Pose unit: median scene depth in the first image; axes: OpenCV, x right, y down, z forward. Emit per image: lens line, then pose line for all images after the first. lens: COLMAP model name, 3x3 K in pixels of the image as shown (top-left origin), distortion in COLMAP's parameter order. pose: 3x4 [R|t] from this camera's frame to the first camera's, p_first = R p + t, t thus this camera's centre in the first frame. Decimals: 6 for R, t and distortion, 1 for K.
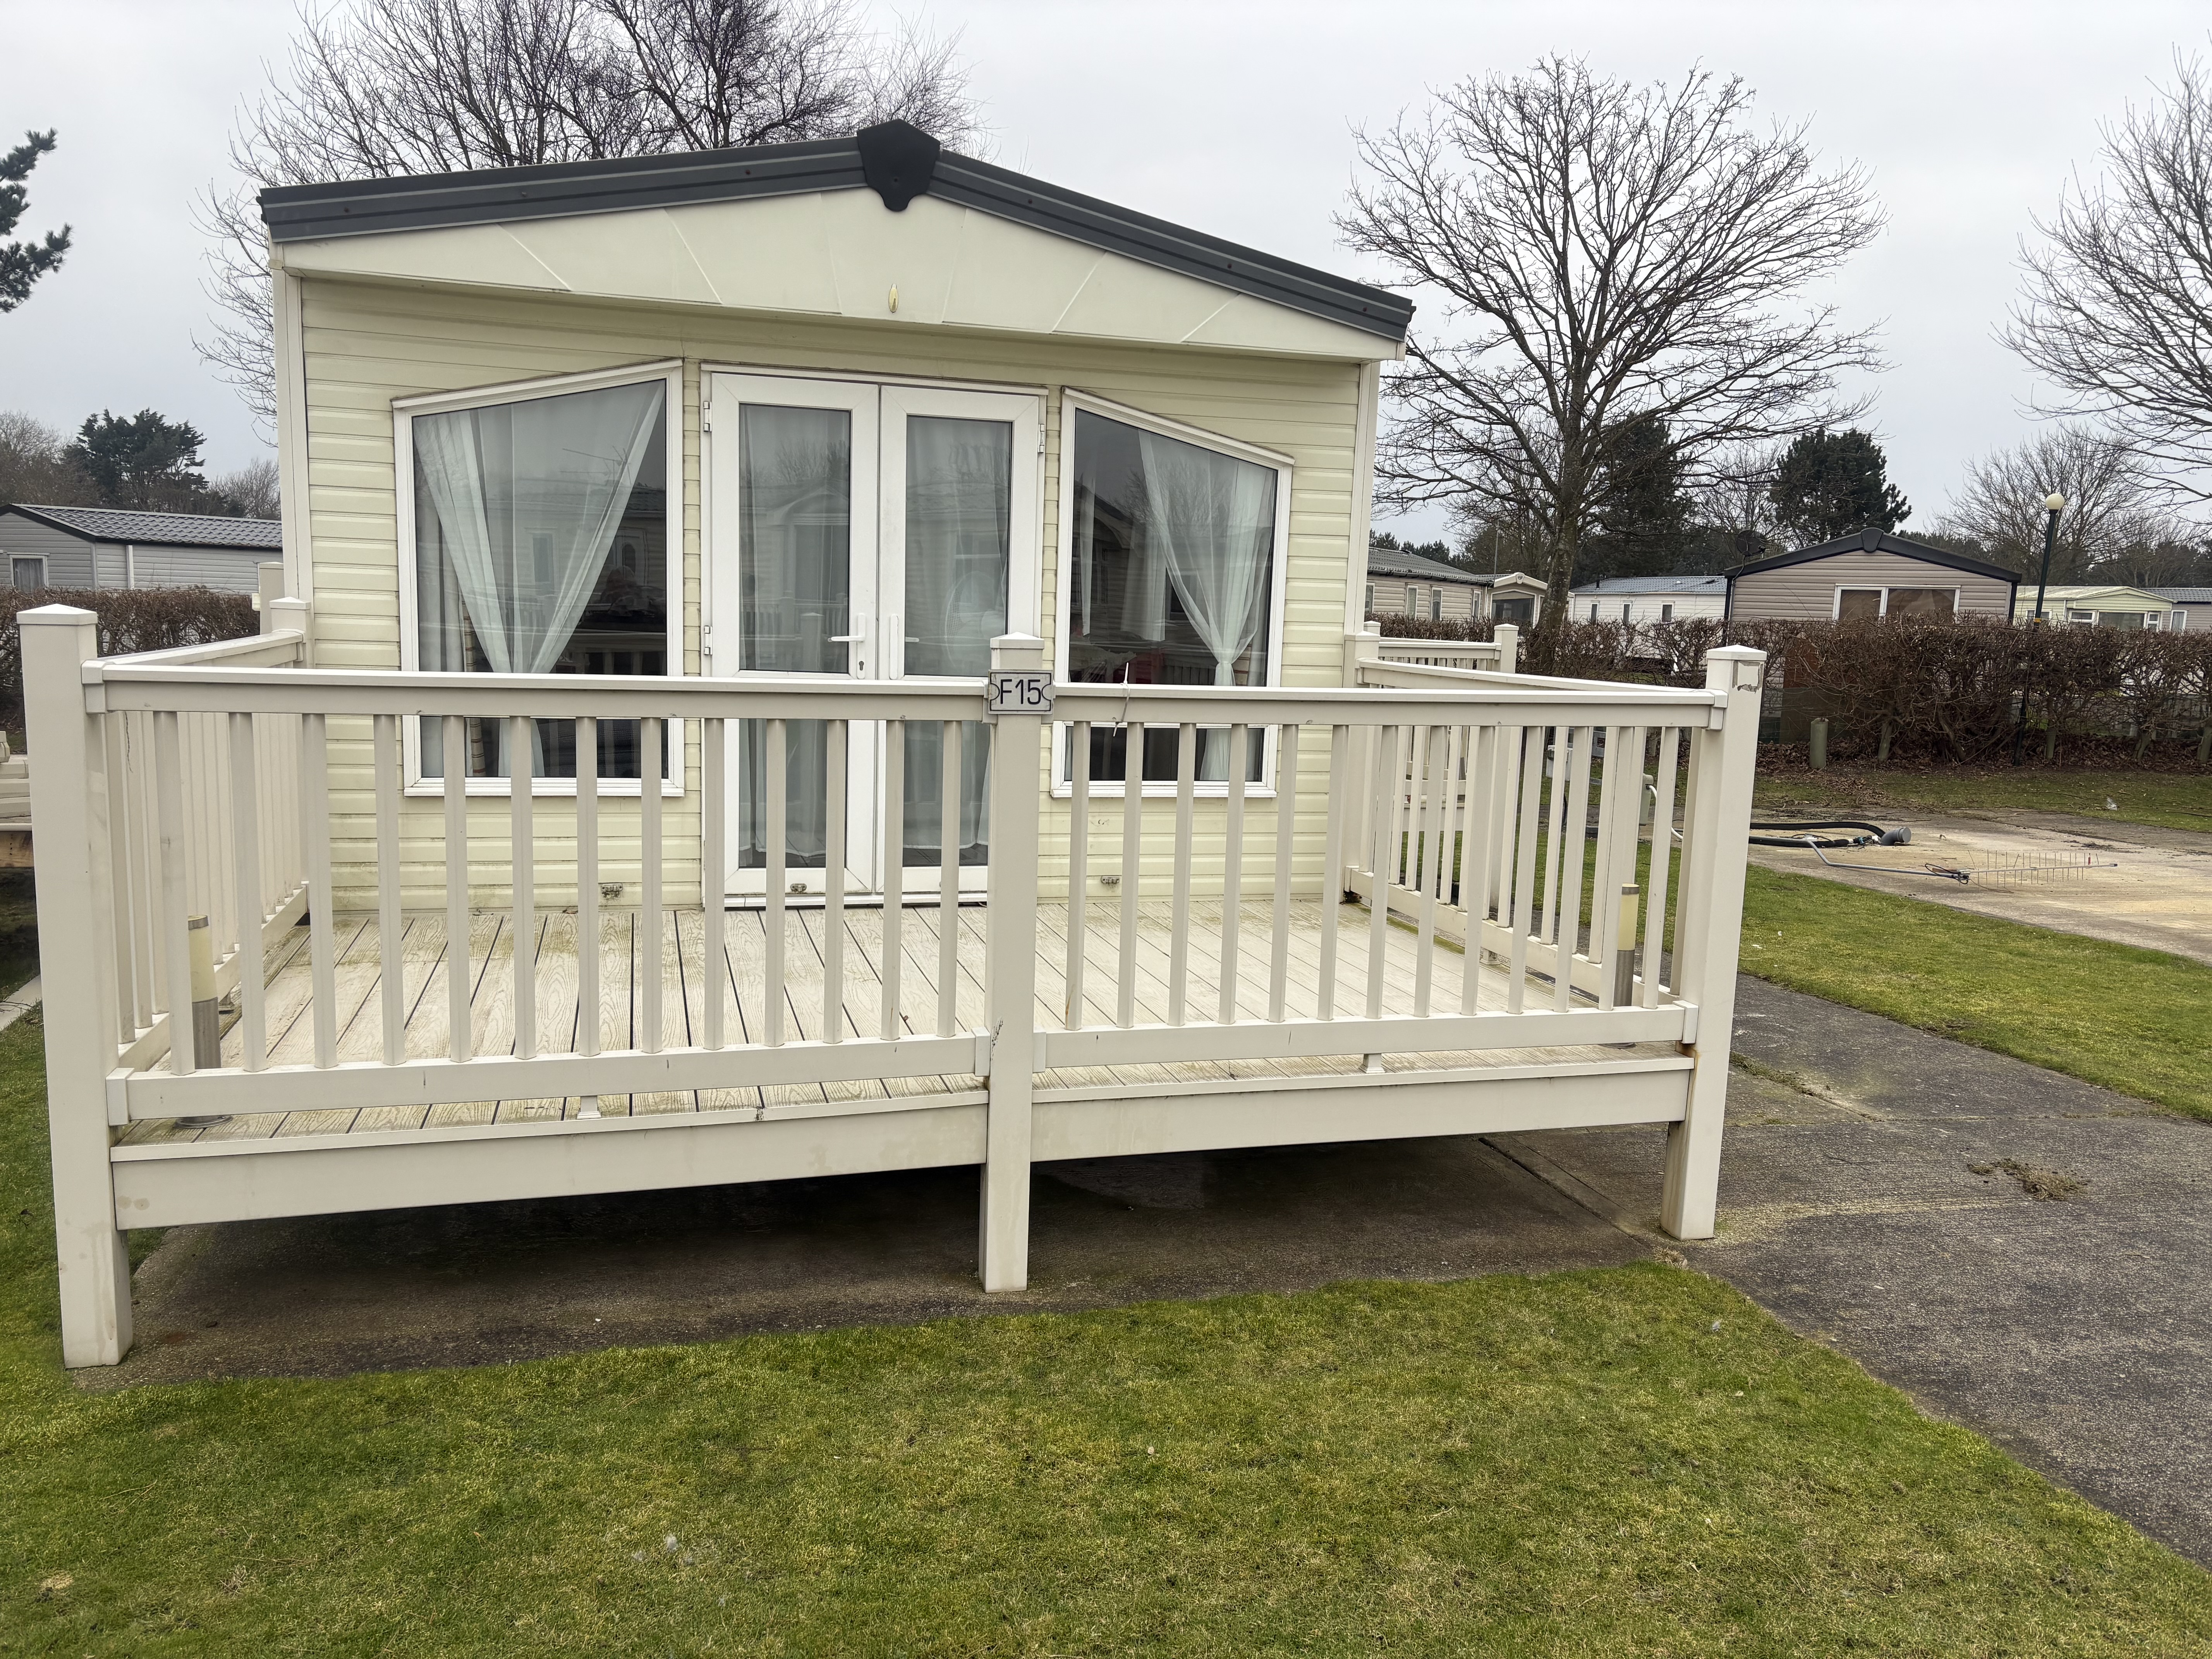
lens RADIAL K [[1667.7, 0, 1080.0], [0, 1667.7, 862.6], [0, 0, 1]] dist [0.033968, -0.011477]
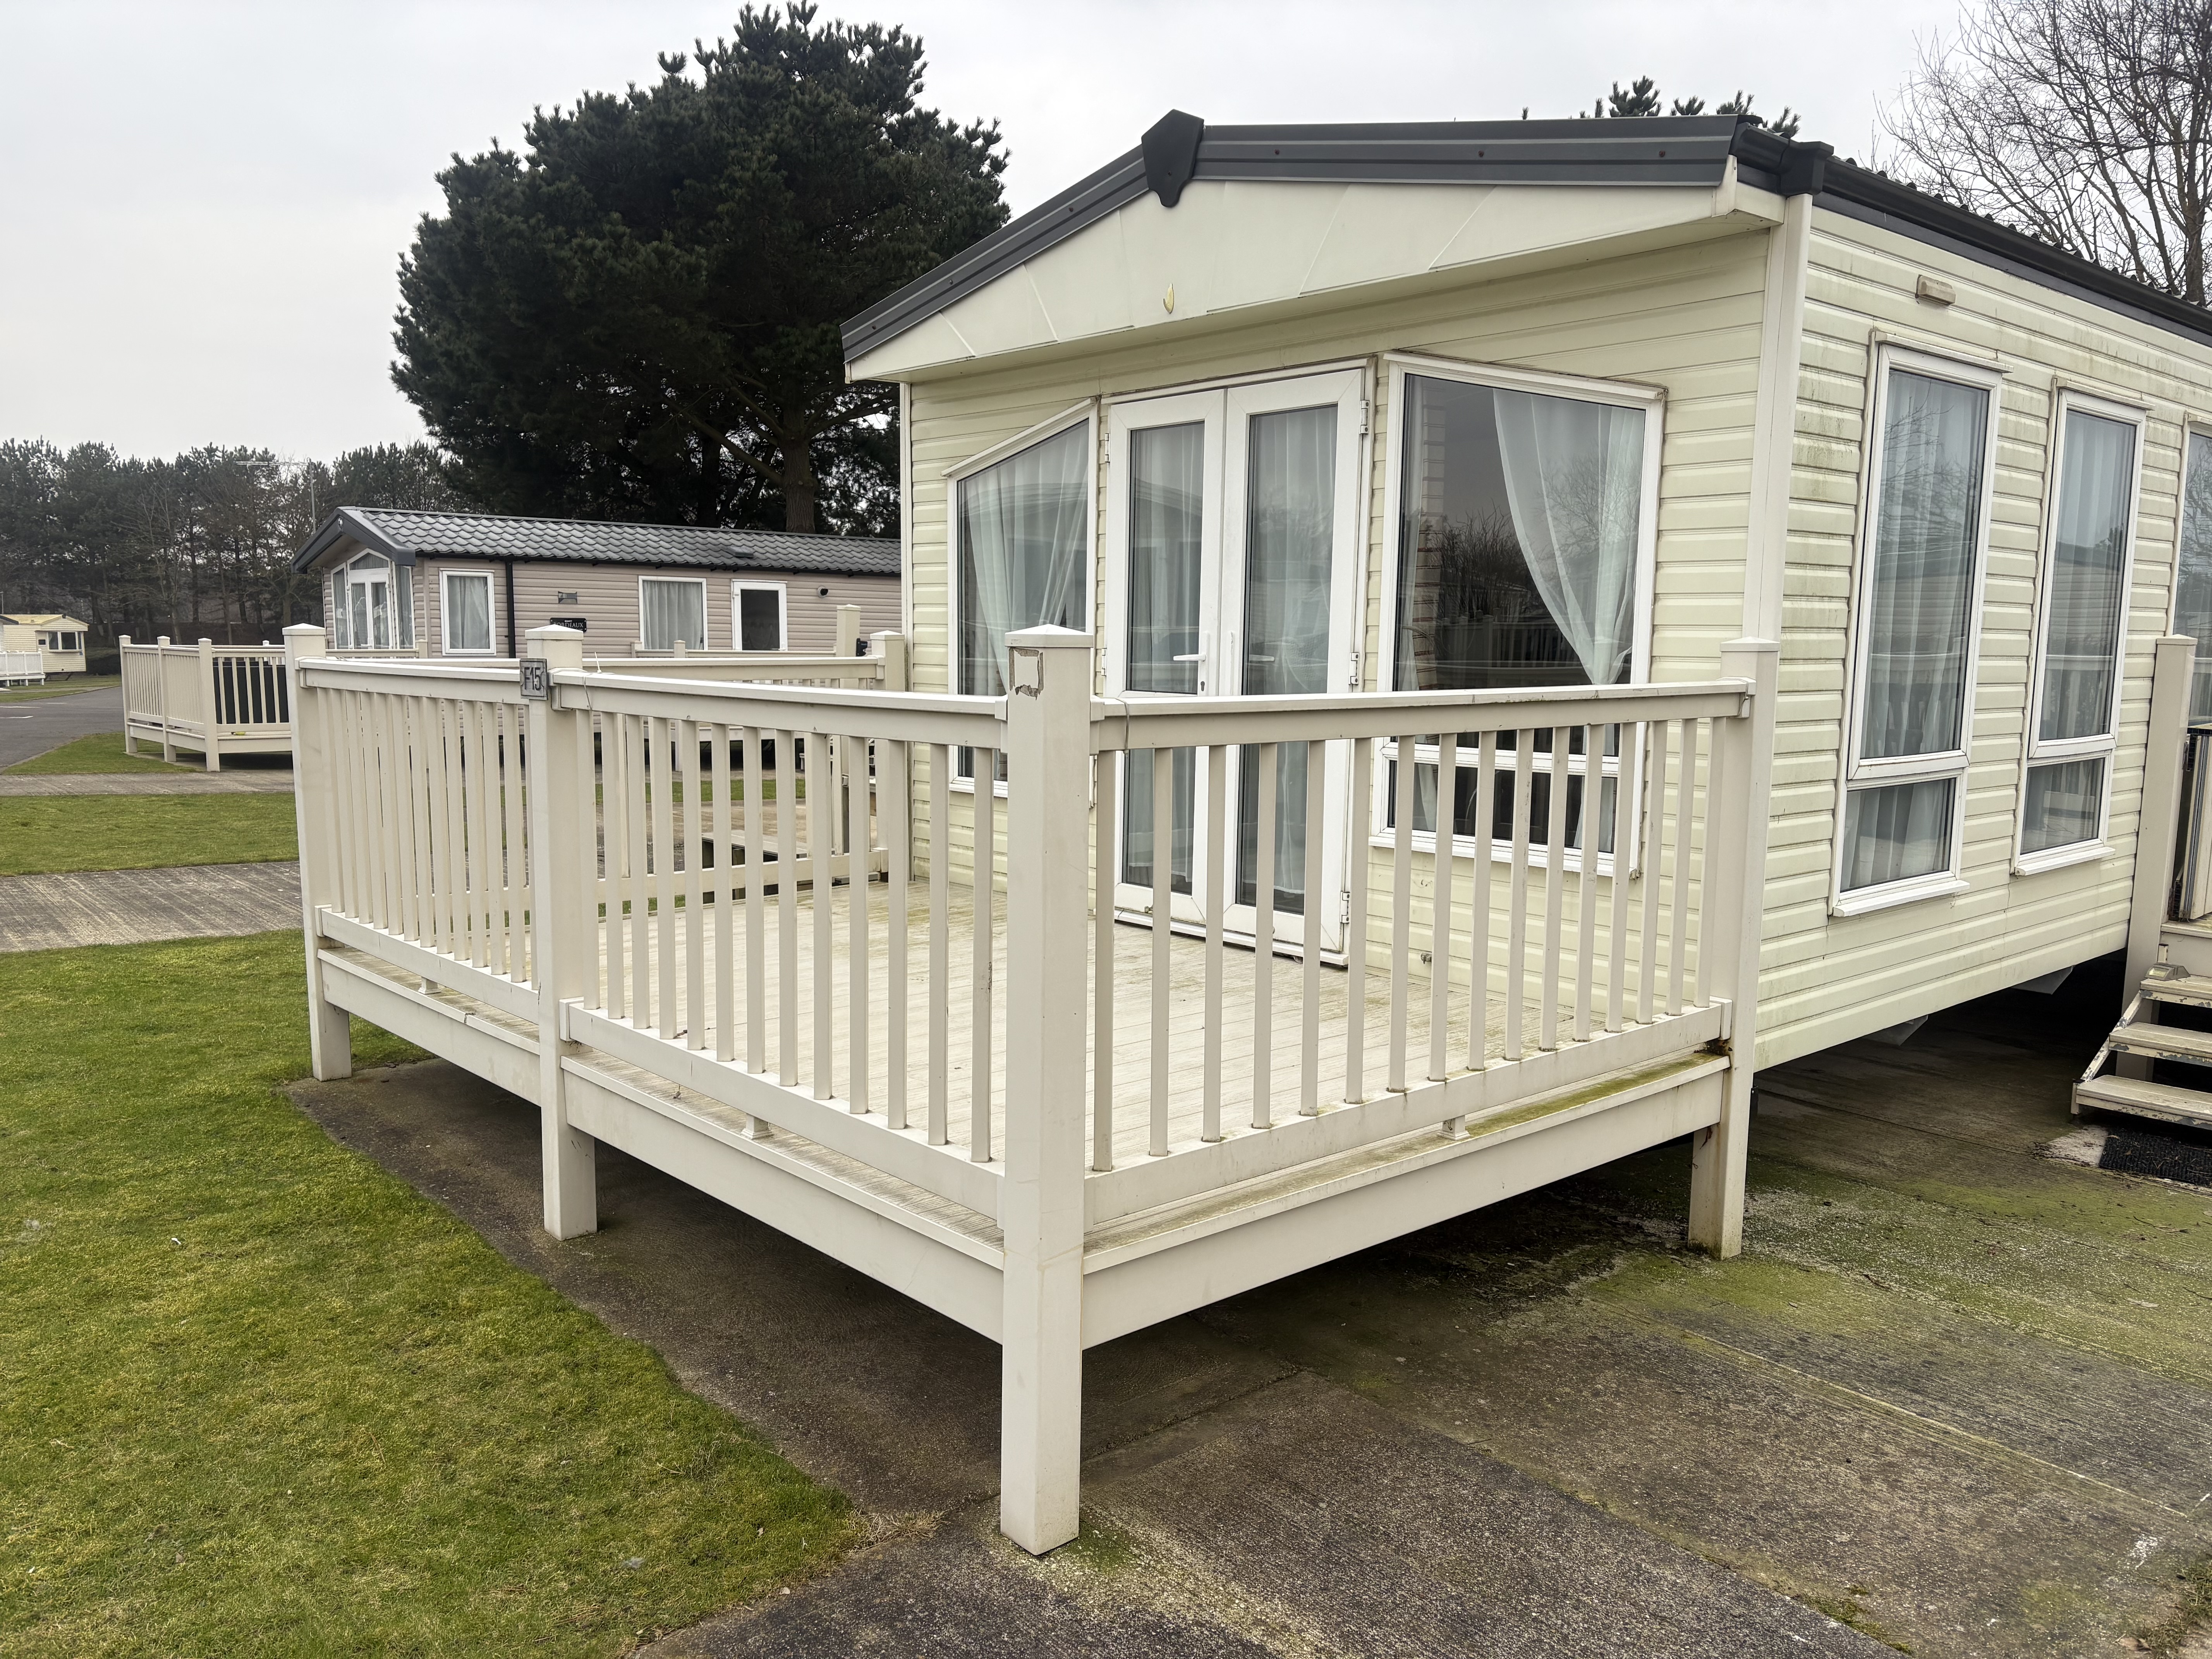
lens RADIAL K [[1667.7, 0, 1108.6], [0, 1667.7, 850.7], [0, 0, 1]] dist [0.033968, -0.011477]
pose [[0.430880, 0.087049, -0.898201, 0.714073], [-0.133554, 0.990527, 0.031929, -0.048389], [0.892472, 0.106201, 0.438424, 0.551049]]
